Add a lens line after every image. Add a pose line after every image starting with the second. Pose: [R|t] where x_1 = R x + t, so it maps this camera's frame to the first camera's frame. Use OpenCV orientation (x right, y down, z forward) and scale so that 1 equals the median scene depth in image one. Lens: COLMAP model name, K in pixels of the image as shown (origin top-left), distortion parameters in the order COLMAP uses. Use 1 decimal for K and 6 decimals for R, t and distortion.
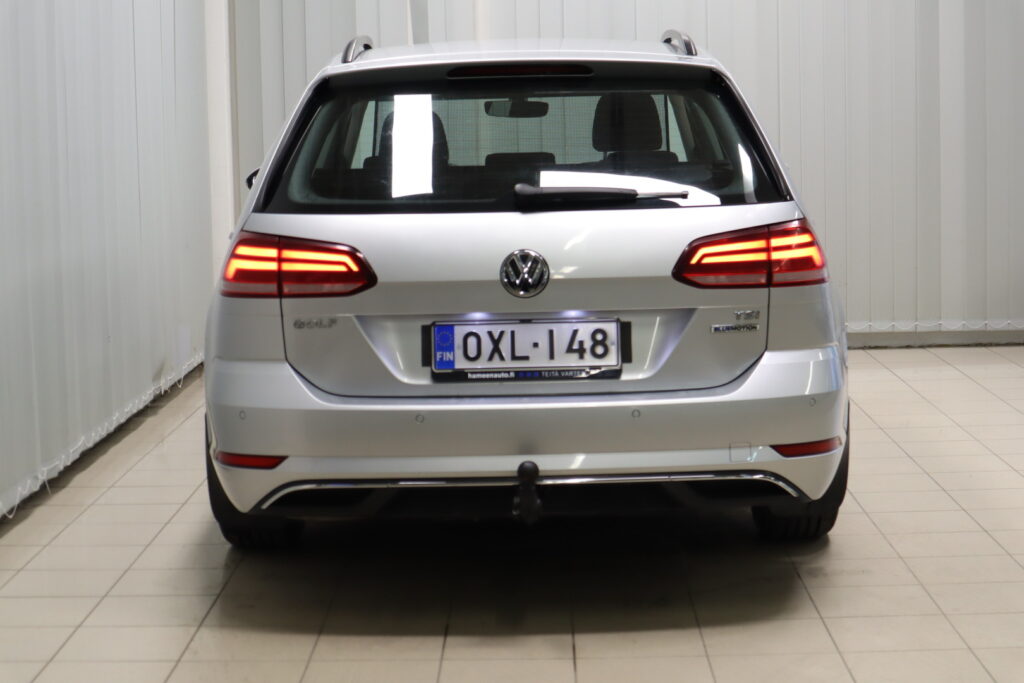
lens RADIAL K [[1471.7, 0, 512.0], [0, 1471.7, 341.5], [0, 0, 1]] dist [0.029006, 0.025674]
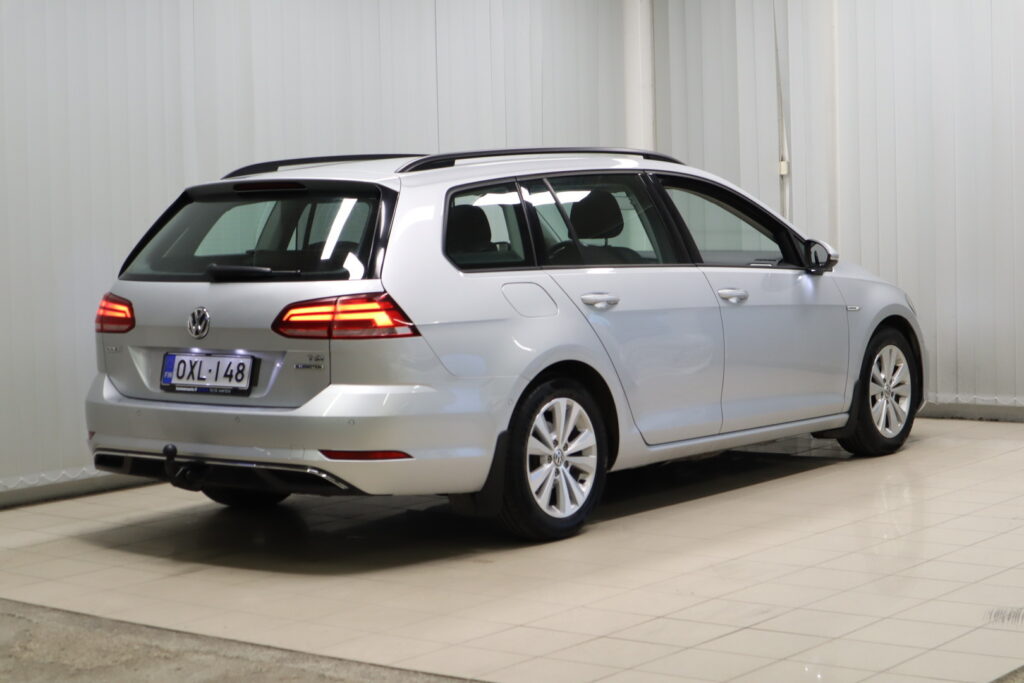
lens RADIAL K [[1471.7, 0, 512.0], [0, 1471.7, 341.5], [0, 0, 1]] dist [0.029006, 0.025674]
pose [[0.842710, 0.045686, -0.536425, 1.080555], [-0.066015, 0.997643, -0.018740, -0.019589], [0.534304, 0.051204, 0.843740, -0.103991]]
